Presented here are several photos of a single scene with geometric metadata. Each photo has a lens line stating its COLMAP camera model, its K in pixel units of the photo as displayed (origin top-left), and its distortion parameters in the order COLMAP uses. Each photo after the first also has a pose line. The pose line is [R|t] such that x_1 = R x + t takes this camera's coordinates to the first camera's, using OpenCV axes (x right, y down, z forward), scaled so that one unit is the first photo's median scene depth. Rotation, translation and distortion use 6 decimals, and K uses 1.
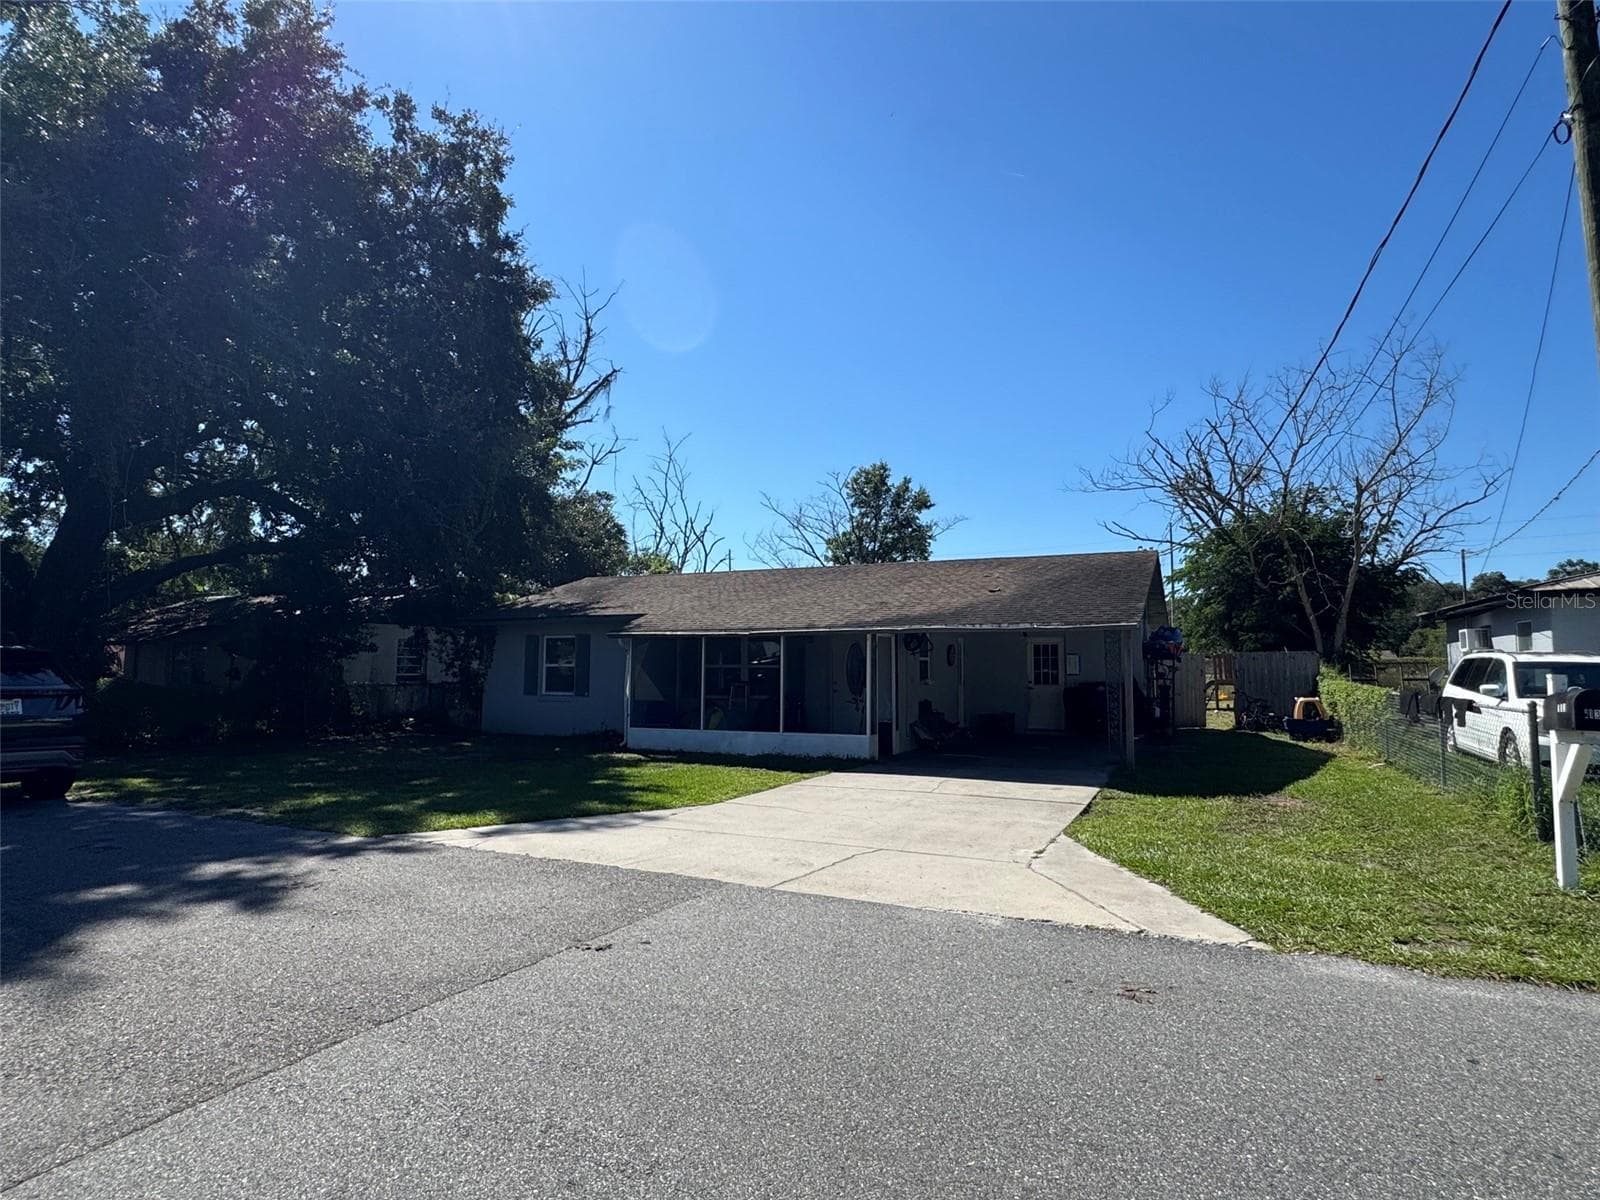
lens RADIAL K [[849.5, 0, 810.0], [0, 849.5, 609.3], [0, 0, 1]] dist [-0.008417, 0.006322]
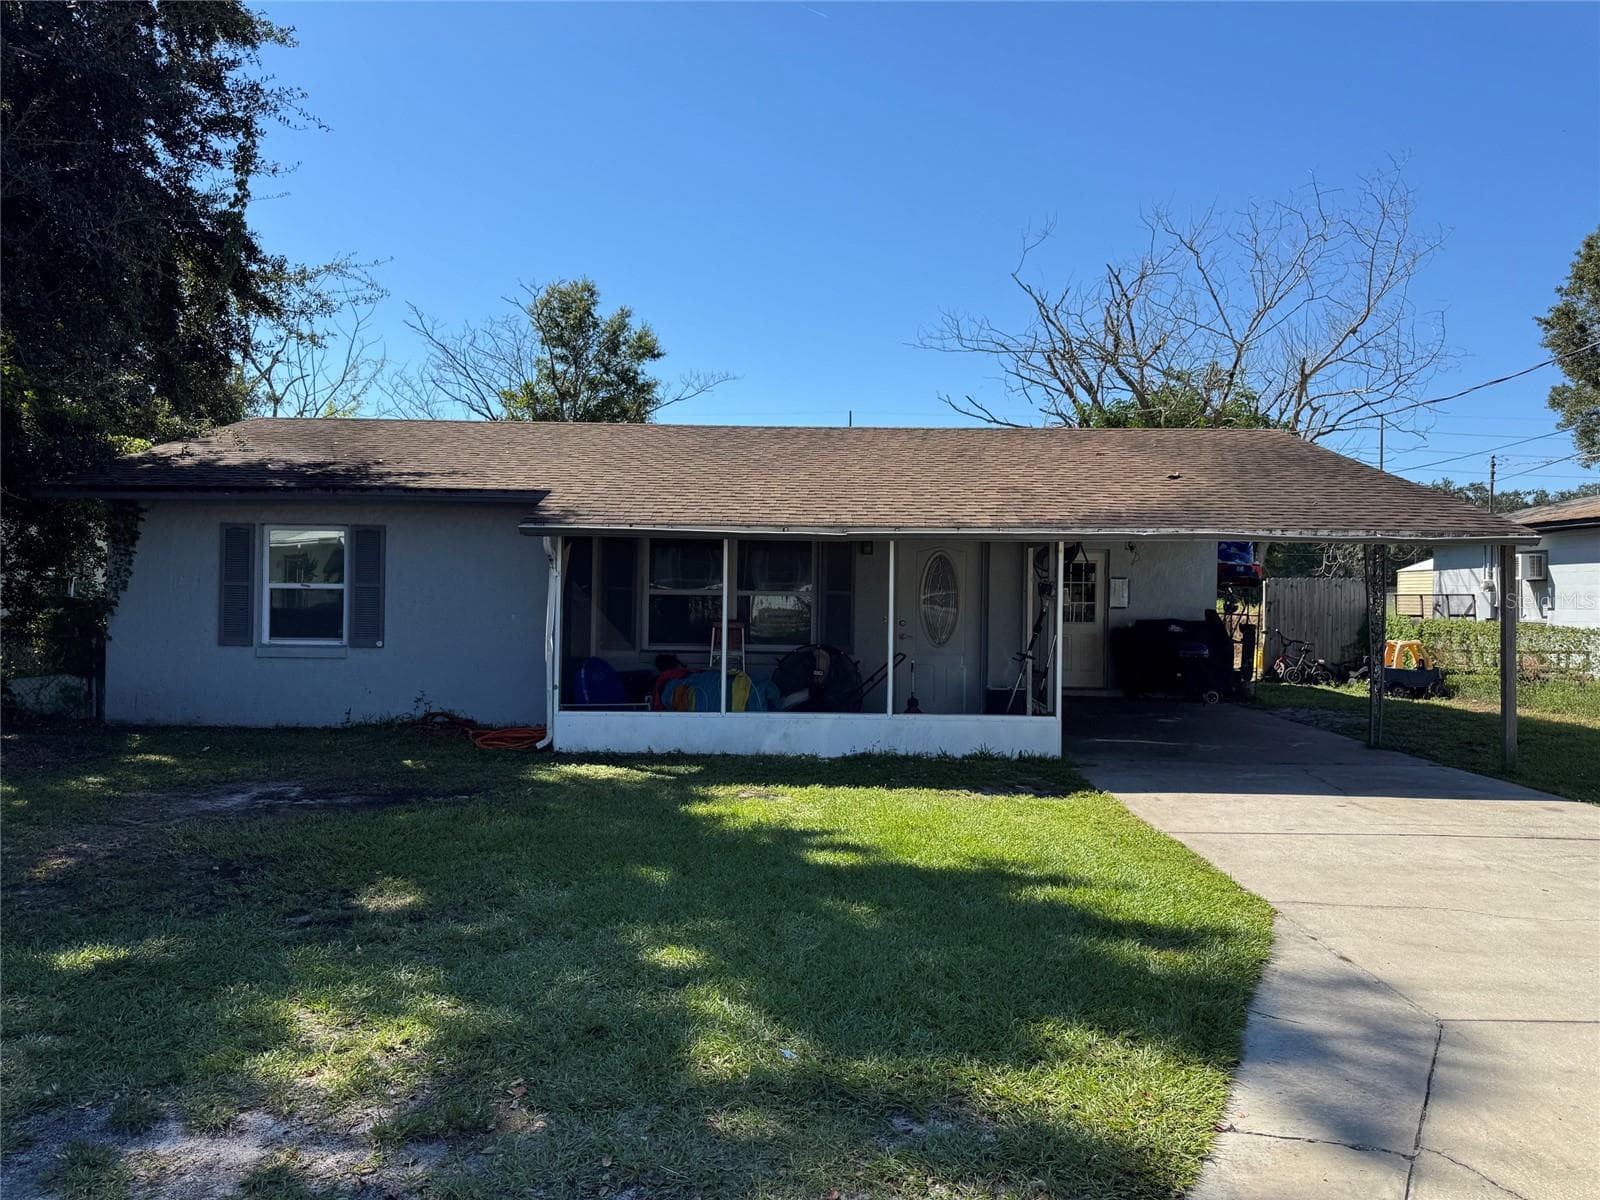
lens RADIAL K [[1117.5, 0, 792.0], [0, 1117.5, 598.5], [0, 0, 1]] dist [0.051606, -0.055283]
pose [[0.919218, 0.007094, 0.393685, -0.258959], [-0.038400, 0.996687, 0.071700, 0.013307], [-0.391872, -0.081025, 0.916445, 0.247289]]
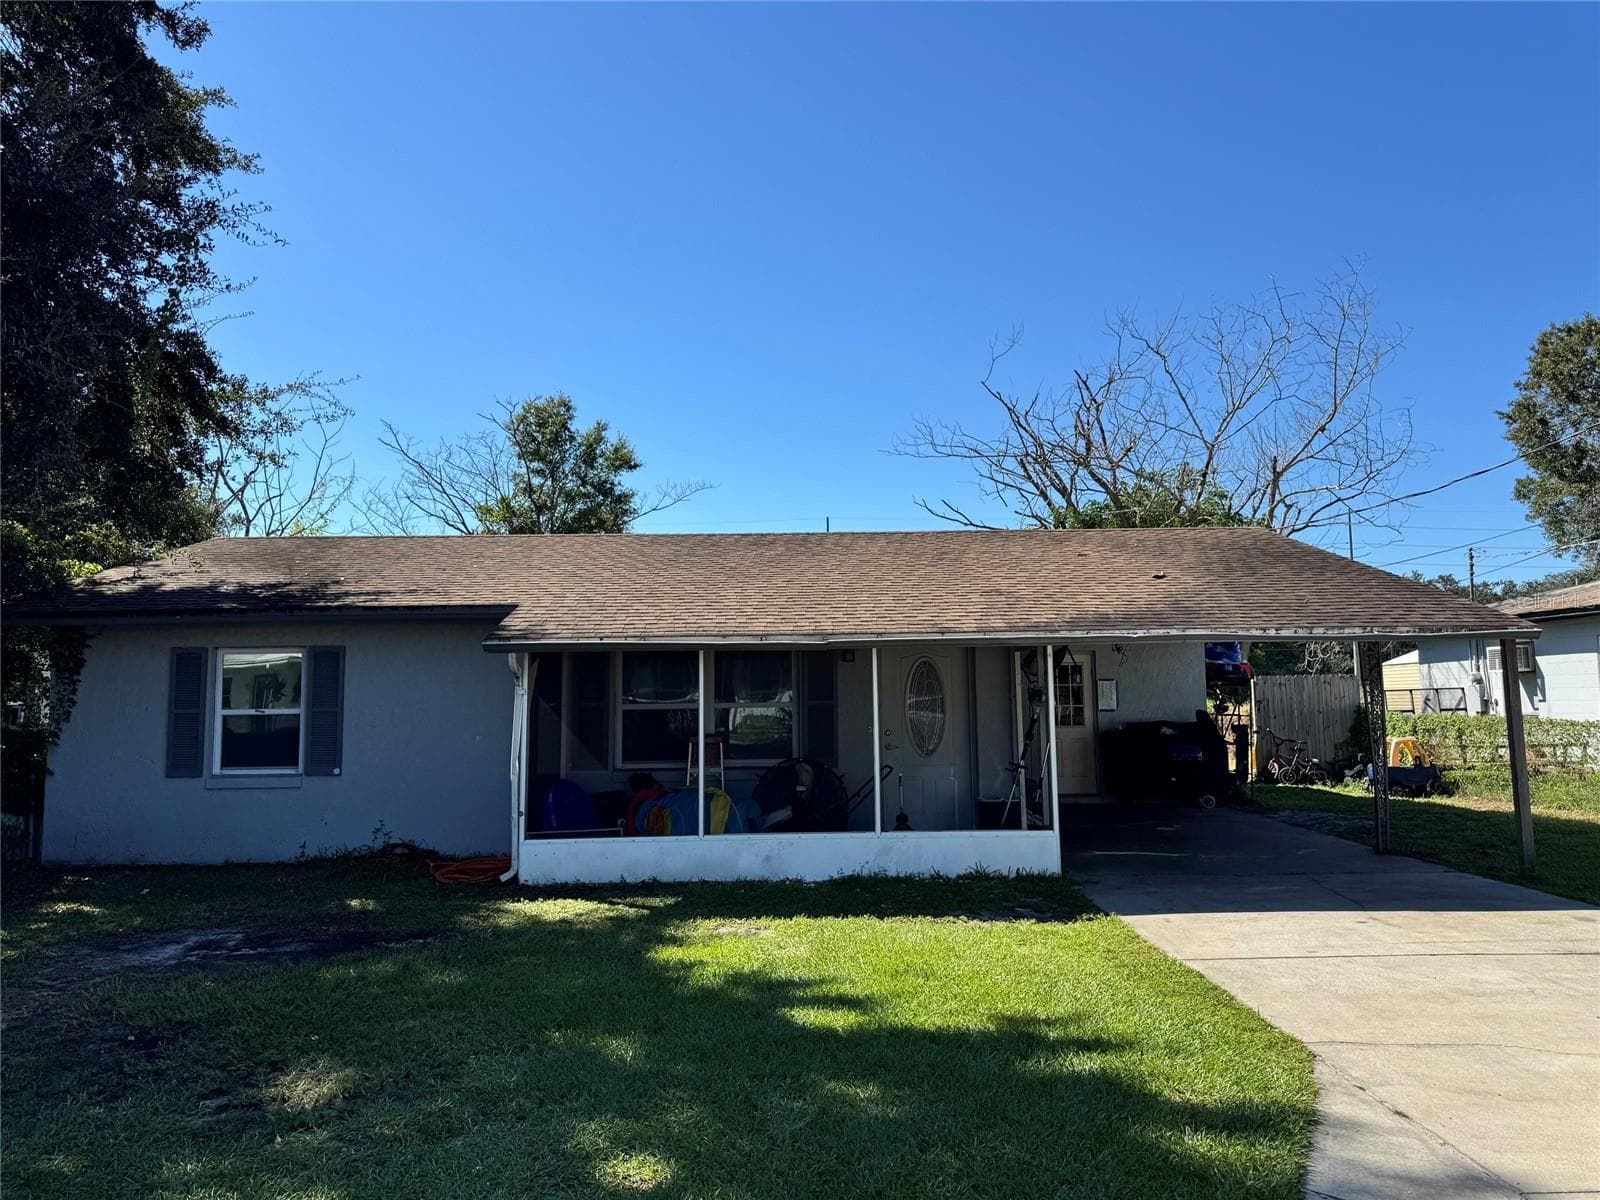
lens RADIAL K [[1117.5, 0, 795.9], [0, 1117.5, 606.1], [0, 0, 1]] dist [0.051606, -0.055283]
pose [[0.911429, 0.019902, 0.410975, -0.249551], [-0.014261, 0.999757, -0.016786, 0.011902], [-0.411210, 0.009438, 0.911492, 0.266170]]
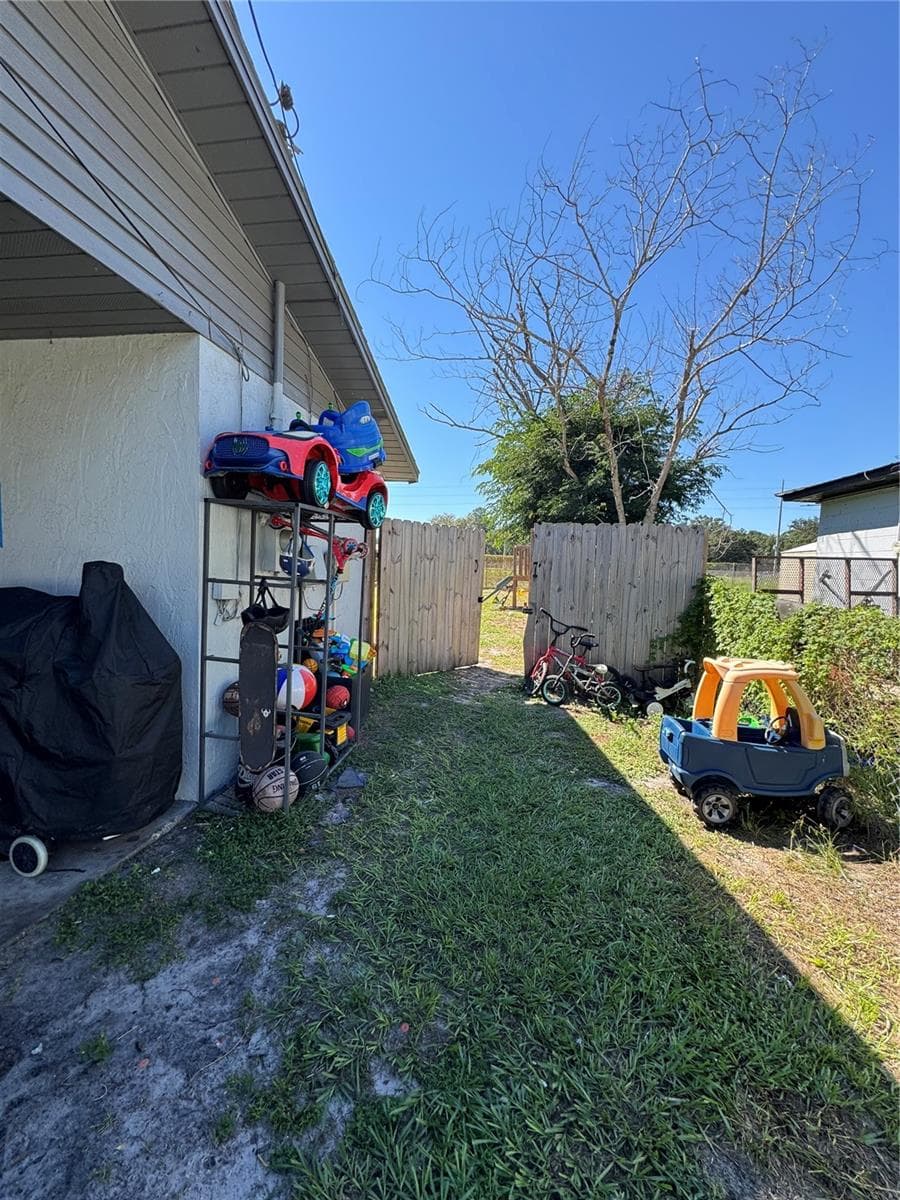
lens RADIAL K [[476.8, 0, 445.5], [0, 476.8, 595.0], [0, 0, 1]] dist [-0.002741, -0.000336]
pose [[0.961404, 0.020561, 0.274370, 0.368871], [-0.059917, 0.988917, 0.135845, 0.055249], [-0.268536, -0.147042, 0.951981, 0.731924]]
